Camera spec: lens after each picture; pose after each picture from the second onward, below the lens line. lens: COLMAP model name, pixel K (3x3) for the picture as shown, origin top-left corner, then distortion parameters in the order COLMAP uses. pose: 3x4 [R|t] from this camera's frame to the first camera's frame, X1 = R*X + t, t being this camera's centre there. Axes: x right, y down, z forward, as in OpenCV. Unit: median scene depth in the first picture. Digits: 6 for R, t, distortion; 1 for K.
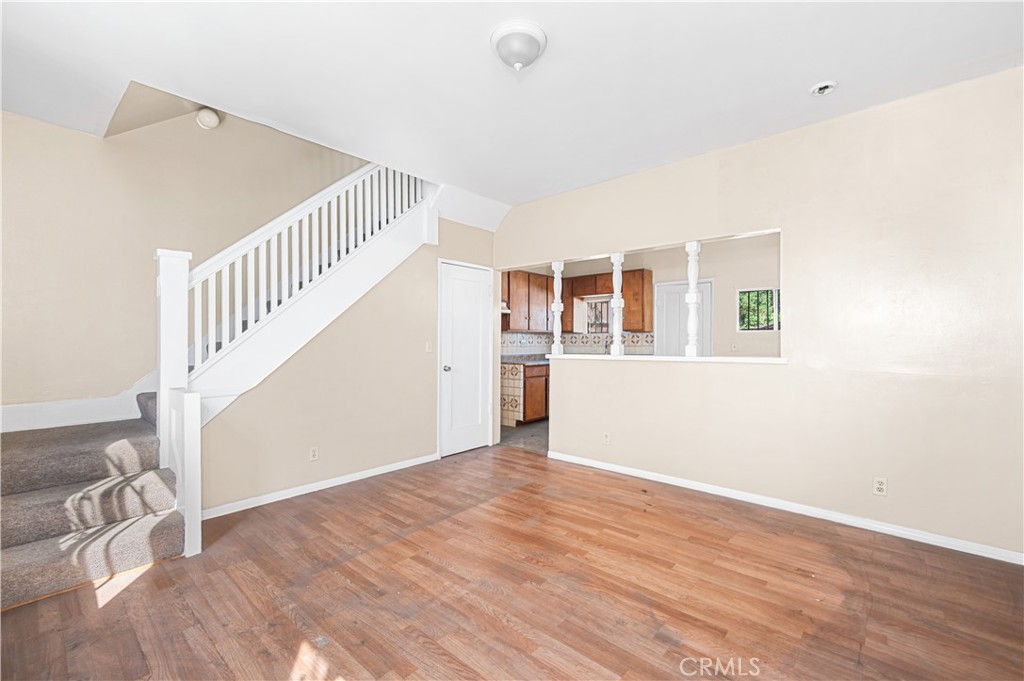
lens RADIAL K [[420.3, 0, 511.4], [0, 420.3, 341.4], [0, 0, 1]] dist [-0.001280, -0.000059]
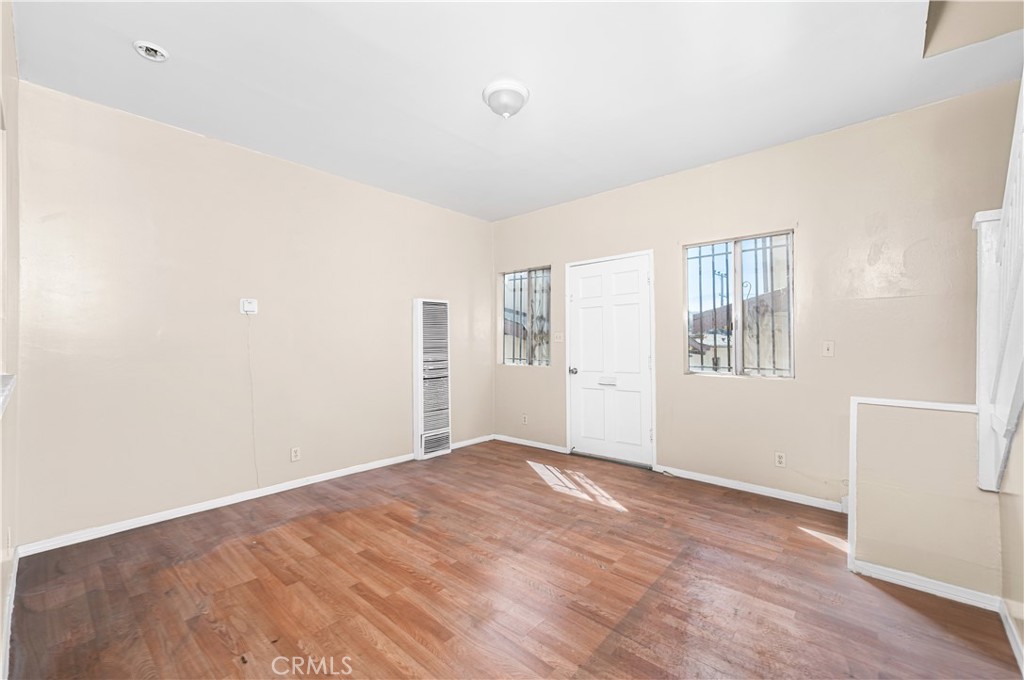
lens RADIAL K [[420.3, 0, 512.2], [0, 420.3, 339.6], [0, 0, 1]] dist [-0.001280, -0.000059]
pose [[-0.999996, 0.001856, 0.002284, -0.002966], [0.001844, 0.999984, -0.005271, 0.000526], [-0.002294, -0.005267, -0.999983, 1.948336]]
